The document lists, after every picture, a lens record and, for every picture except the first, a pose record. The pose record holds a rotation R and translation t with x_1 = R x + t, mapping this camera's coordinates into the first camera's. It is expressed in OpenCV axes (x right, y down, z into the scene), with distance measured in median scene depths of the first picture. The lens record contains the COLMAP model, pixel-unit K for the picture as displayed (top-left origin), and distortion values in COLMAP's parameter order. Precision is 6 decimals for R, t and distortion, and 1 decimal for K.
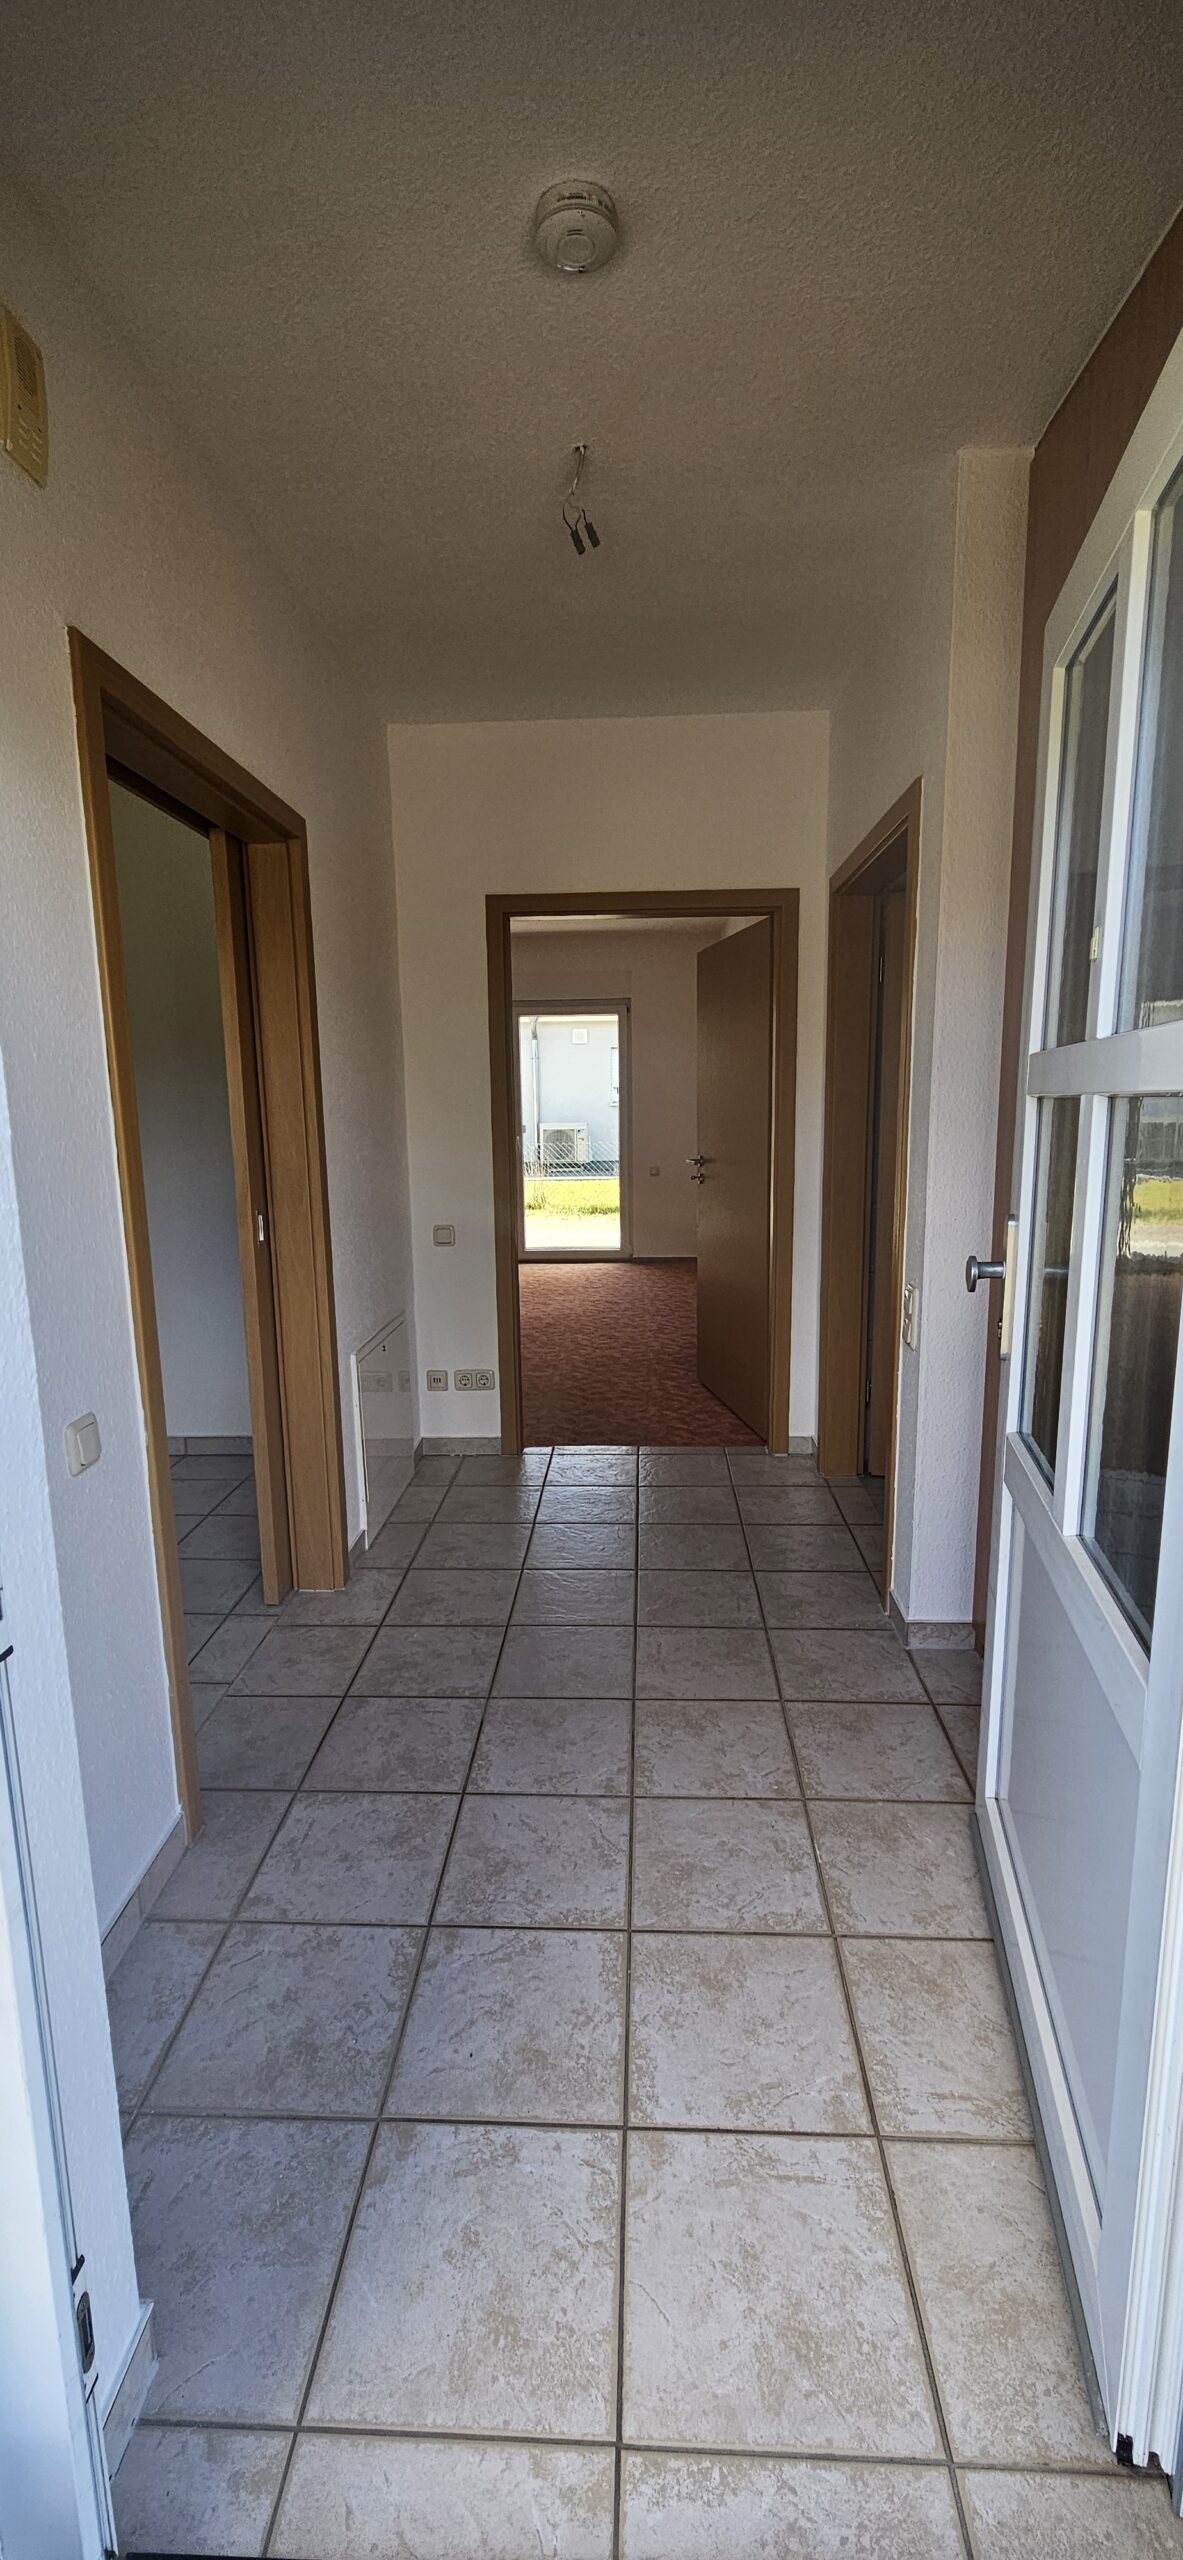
lens RADIAL K [[1043.3, 0, 589.5], [0, 1043.3, 1277.7], [0, 0, 1]] dist [0.009991, 0.000129]
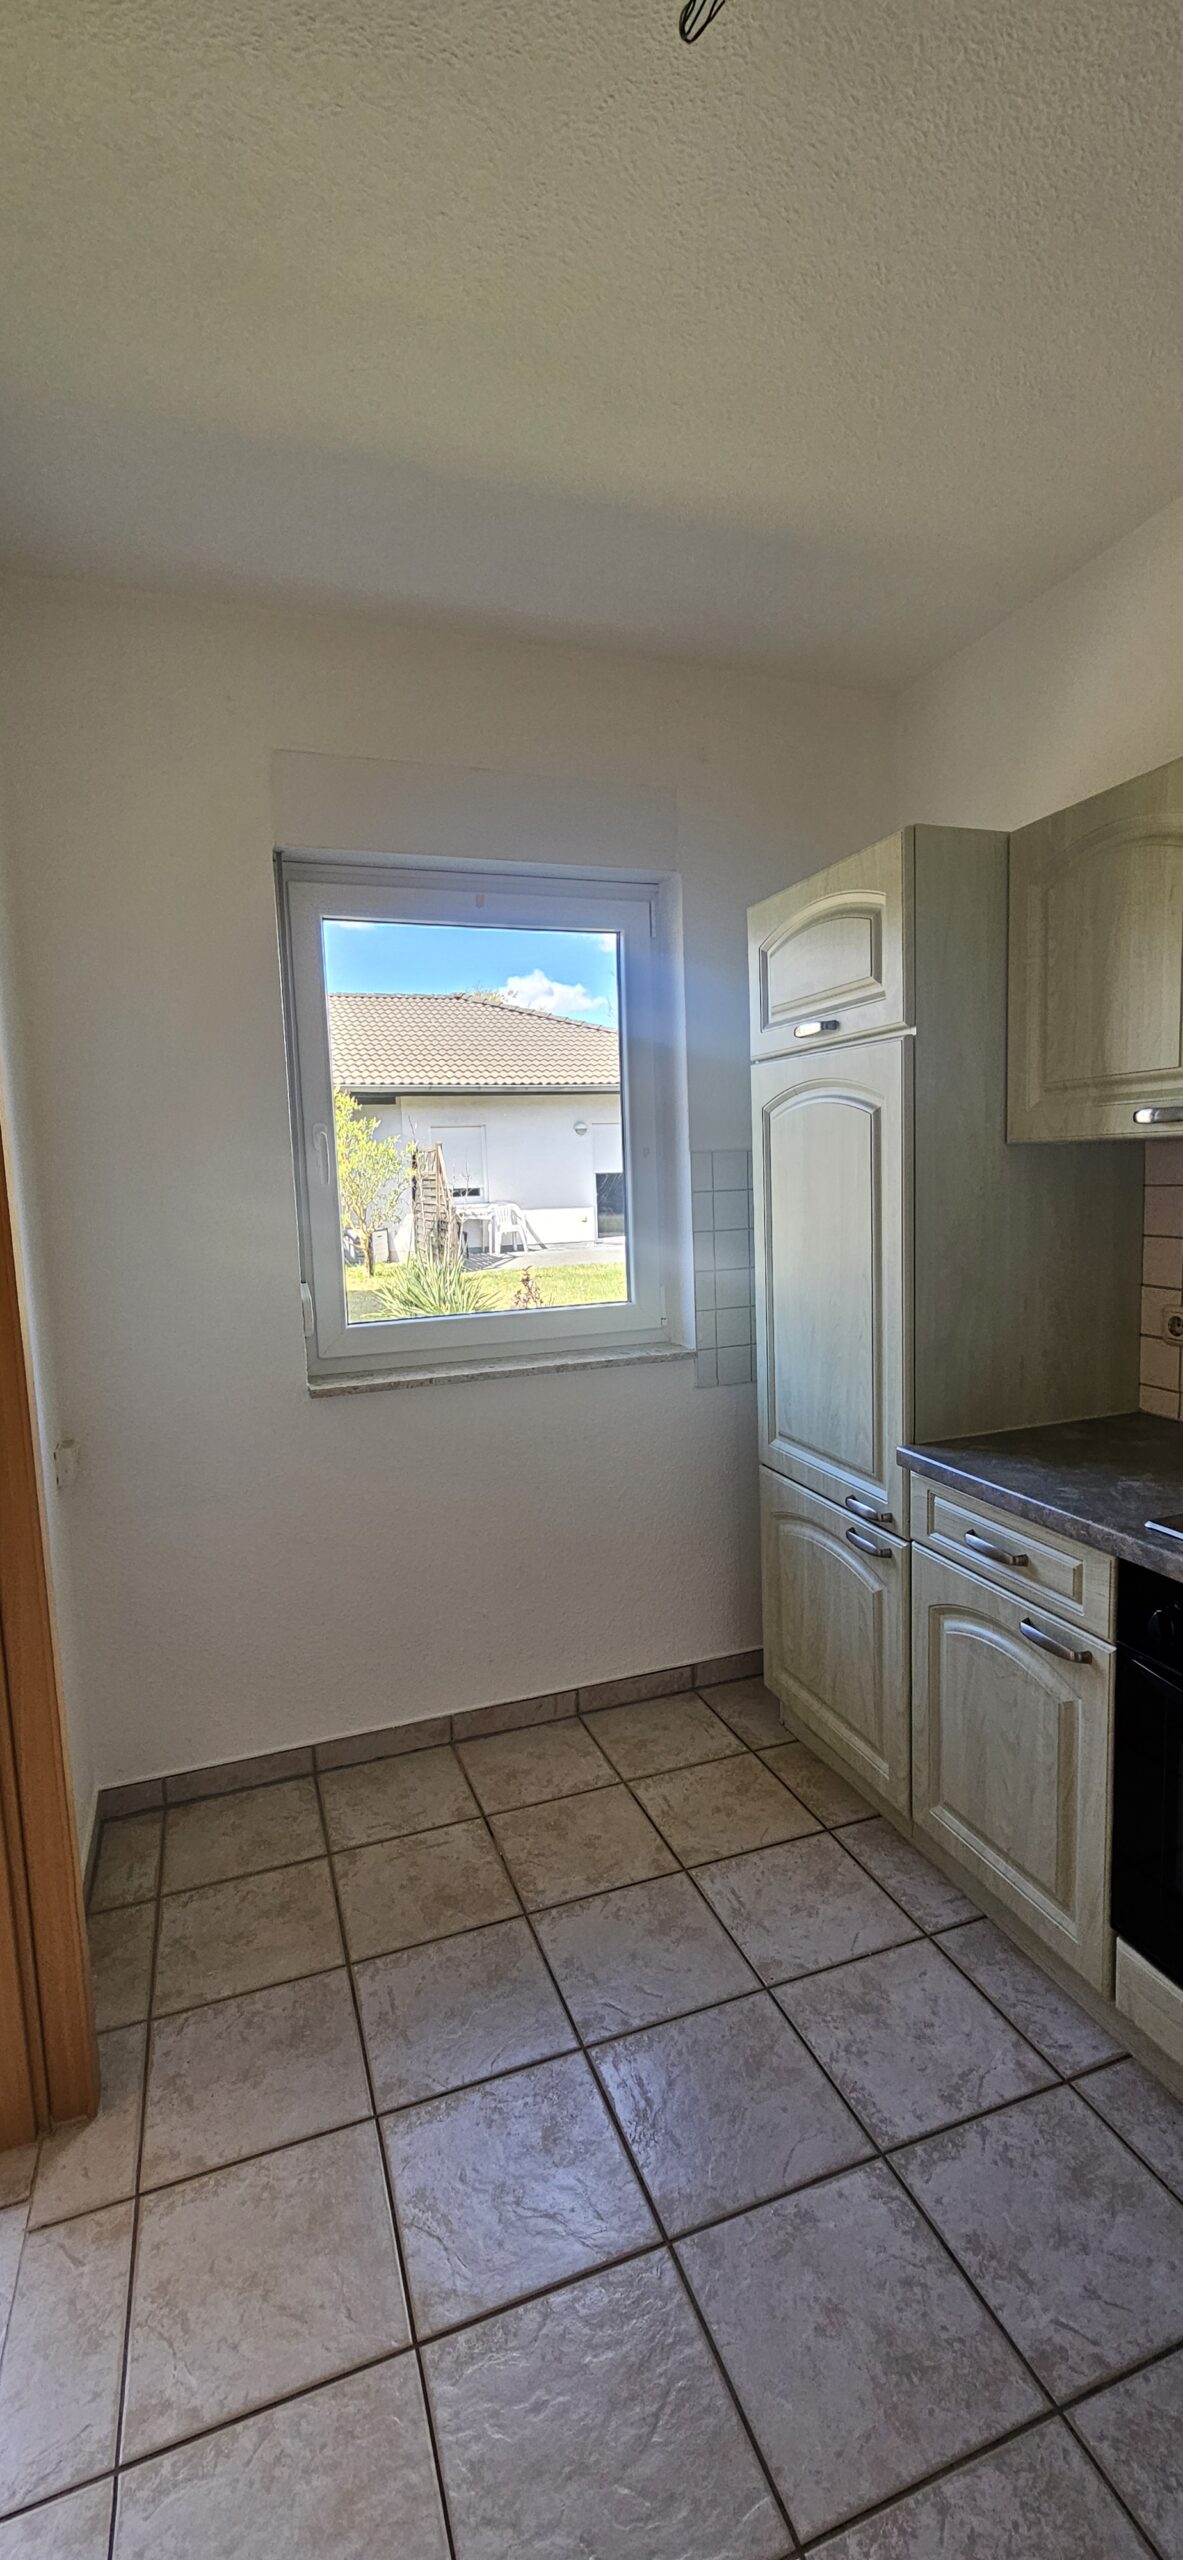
lens RADIAL K [[1043.3, 0, 582.3], [0, 1043.3, 1272.7], [0, 0, 1]] dist [0.009991, 0.000129]
pose [[0.923310, -0.045990, 0.381291, -0.596644], [0.088014, 0.991720, -0.093512, -0.000375], [-0.373833, 0.119899, 0.919713, 0.030286]]
